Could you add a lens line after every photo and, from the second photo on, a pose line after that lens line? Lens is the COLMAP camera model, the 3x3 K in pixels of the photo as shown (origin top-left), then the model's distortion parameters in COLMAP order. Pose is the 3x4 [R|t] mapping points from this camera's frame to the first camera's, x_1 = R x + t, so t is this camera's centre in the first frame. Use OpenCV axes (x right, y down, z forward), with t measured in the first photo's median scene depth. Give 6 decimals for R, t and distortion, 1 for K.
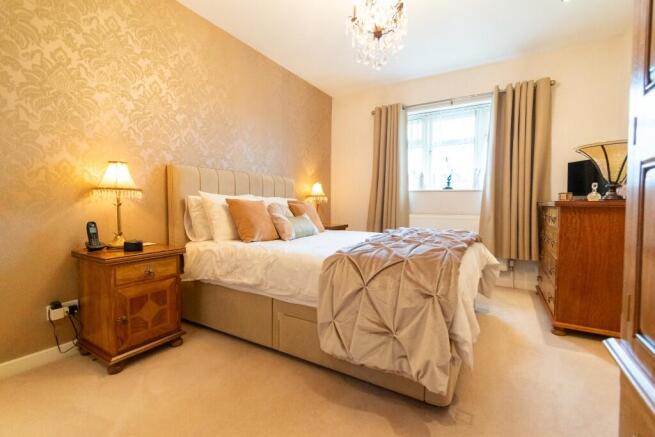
lens RADIAL K [[288.5, 0, 328.7], [0, 288.5, 216.4], [0, 0, 1]] dist [0.001264, -0.000171]
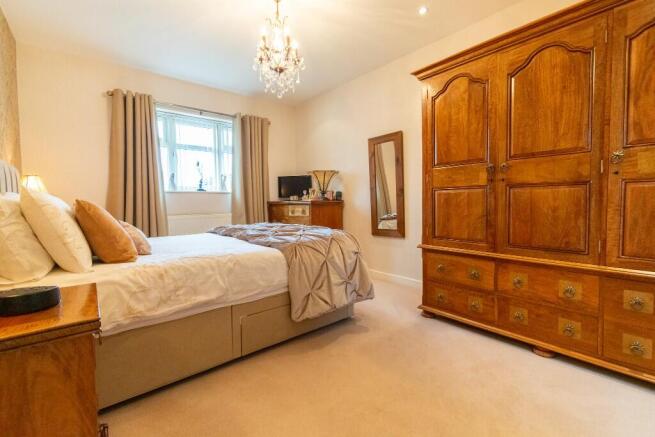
lens RADIAL K [[288.5, 0, 328.3], [0, 288.5, 215.6], [0, 0, 1]] dist [0.001264, -0.000171]
pose [[0.322753, -0.053742, 0.944956, -0.578077], [0.059920, 0.997544, 0.036267, -0.013616], [-0.944585, 0.044917, 0.325180, 0.233907]]
